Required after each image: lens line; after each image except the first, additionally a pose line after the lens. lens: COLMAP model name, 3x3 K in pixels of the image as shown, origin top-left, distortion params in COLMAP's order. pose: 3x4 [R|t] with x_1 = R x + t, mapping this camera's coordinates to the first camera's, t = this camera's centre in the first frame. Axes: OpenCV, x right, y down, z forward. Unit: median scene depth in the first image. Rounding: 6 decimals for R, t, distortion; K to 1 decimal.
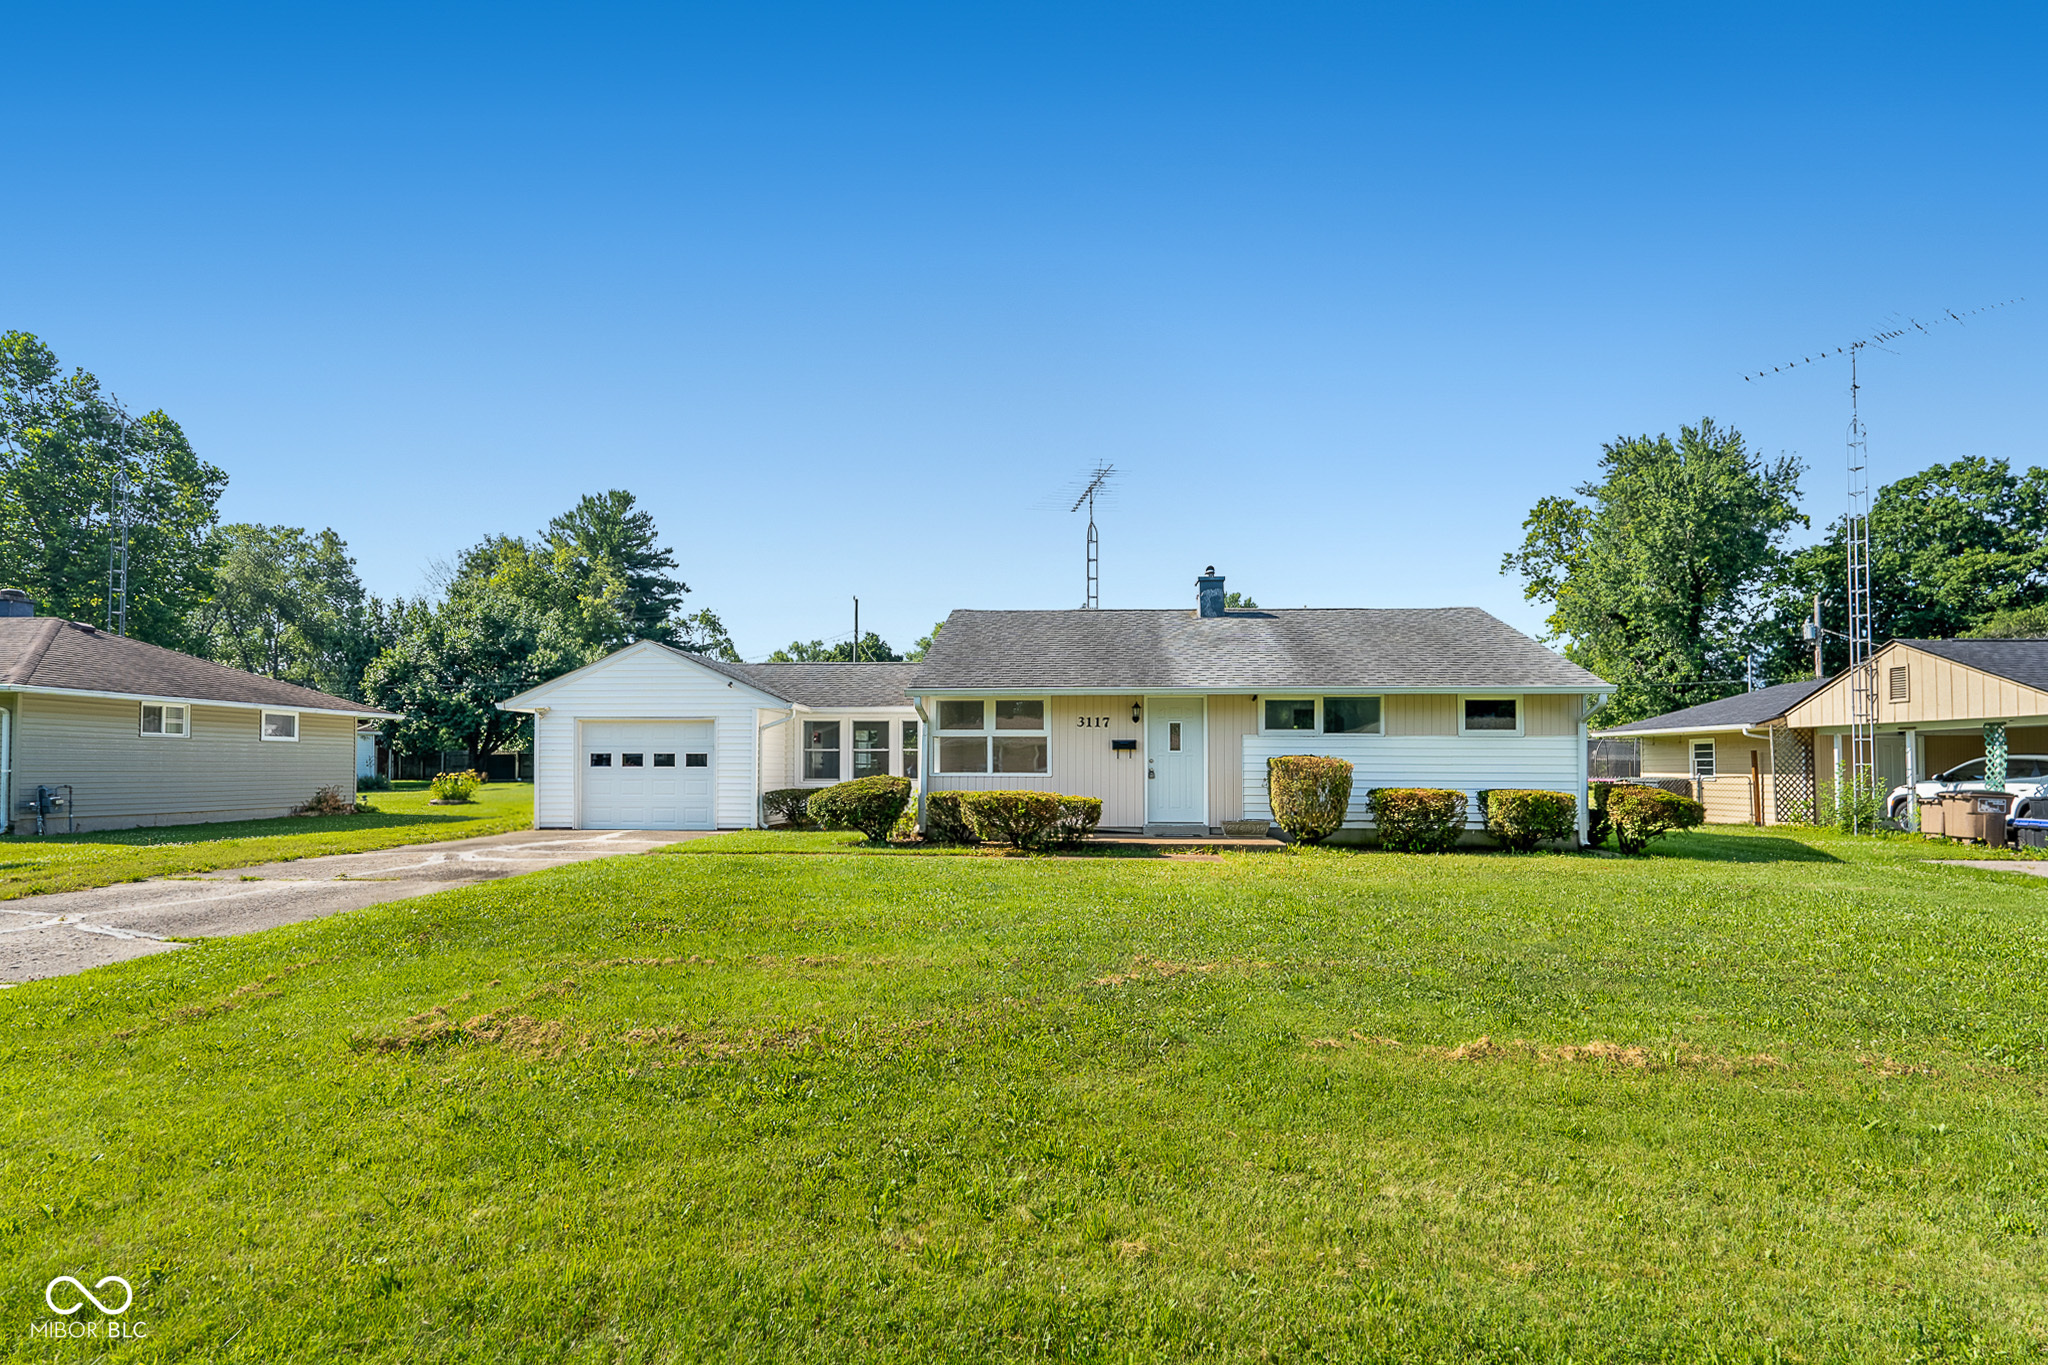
lens RADIAL K [[937.7, 0, 1056.9], [0, 937.7, 764.6], [0, 0, 1]] dist [0.001675, 0.000633]
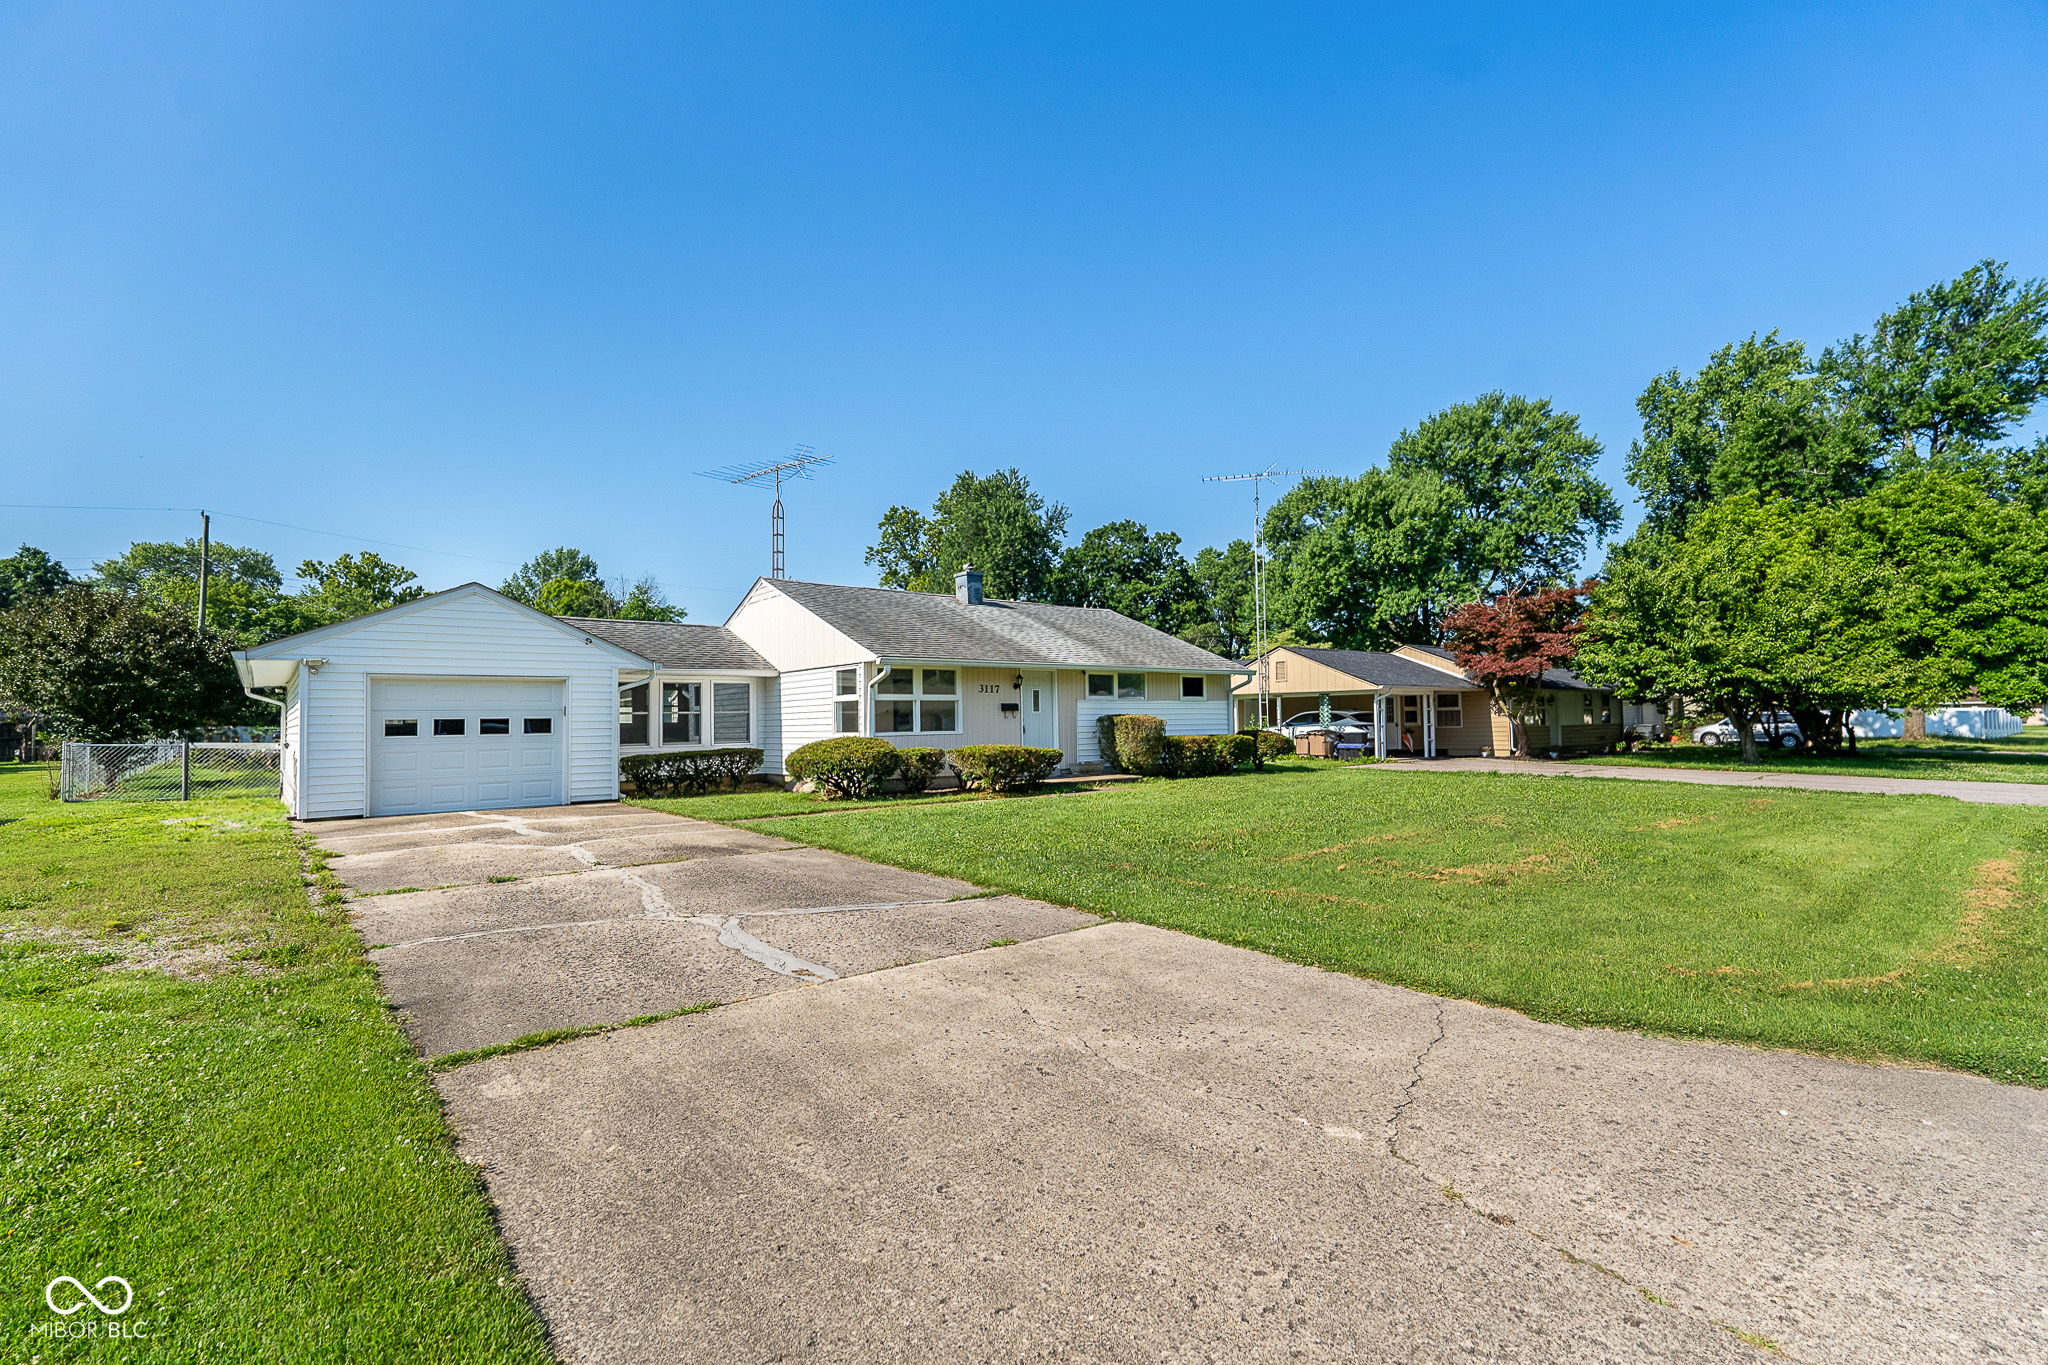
lens RADIAL K [[891.8, 0, 1015.0], [0, 891.8, 702.3], [0, 0, 1]] dist [-0.000555, -0.000419]
pose [[0.748311, -0.000274, 0.663348, -0.567547], [0.016168, 0.999710, -0.017826, -0.004511], [-0.663151, 0.024064, 0.748099, 0.075114]]
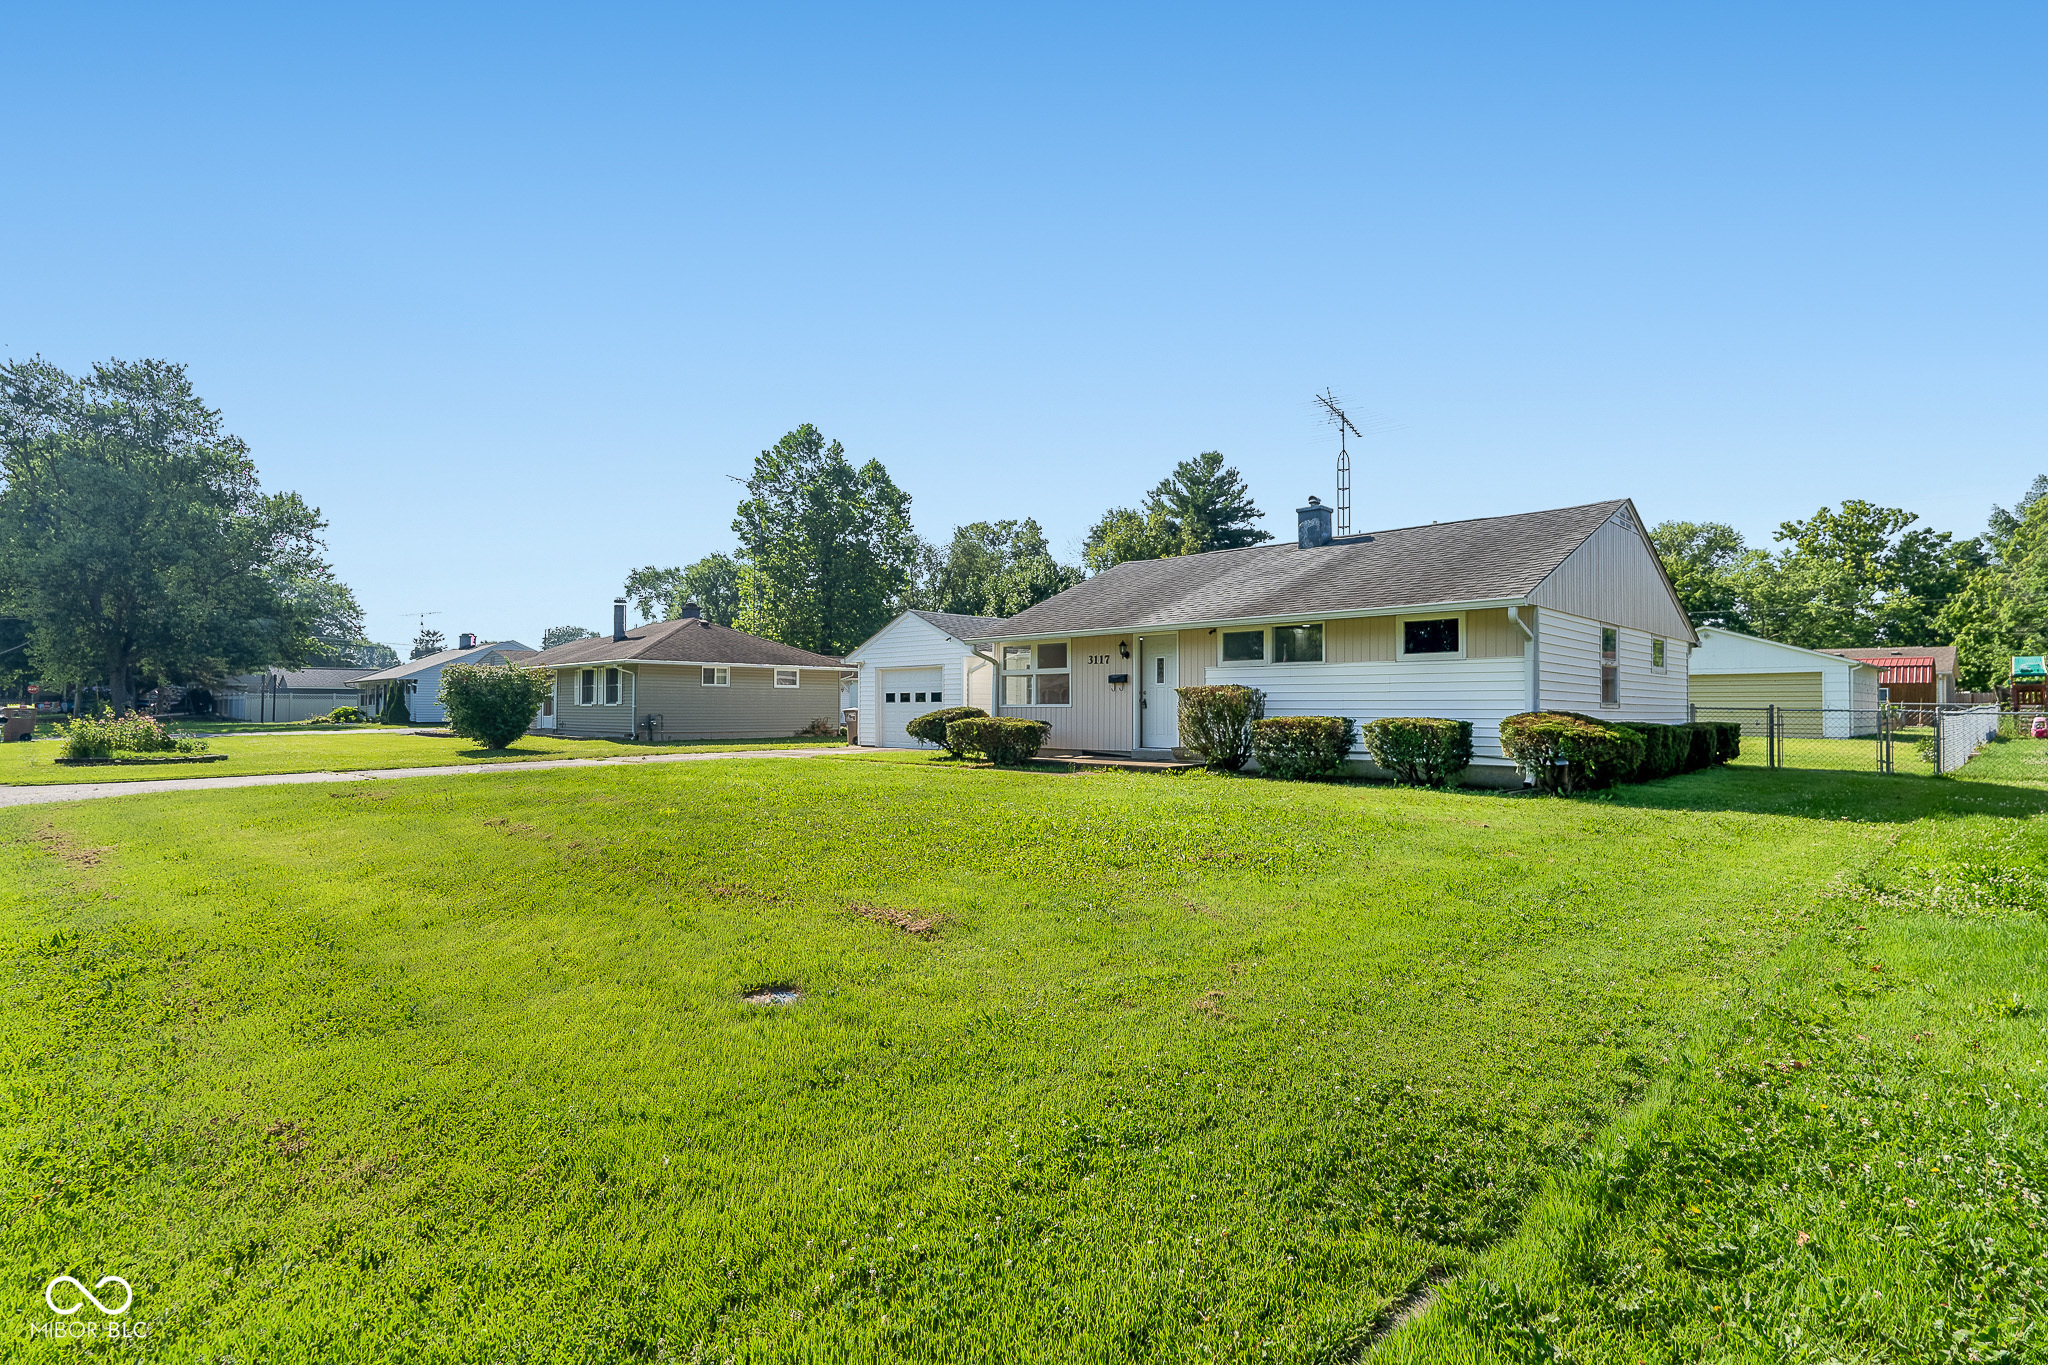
lens RADIAL K [[1027.6, 0, 1069.7], [0, 1027.6, 677.2], [0, 0, 1]] dist [0.027939, -0.000173]
pose [[0.768586, -0.022533, -0.639349, 0.646529], [0.001756, 0.999450, -0.033113, 0.014560], [0.639744, 0.024327, 0.768203, 0.006401]]
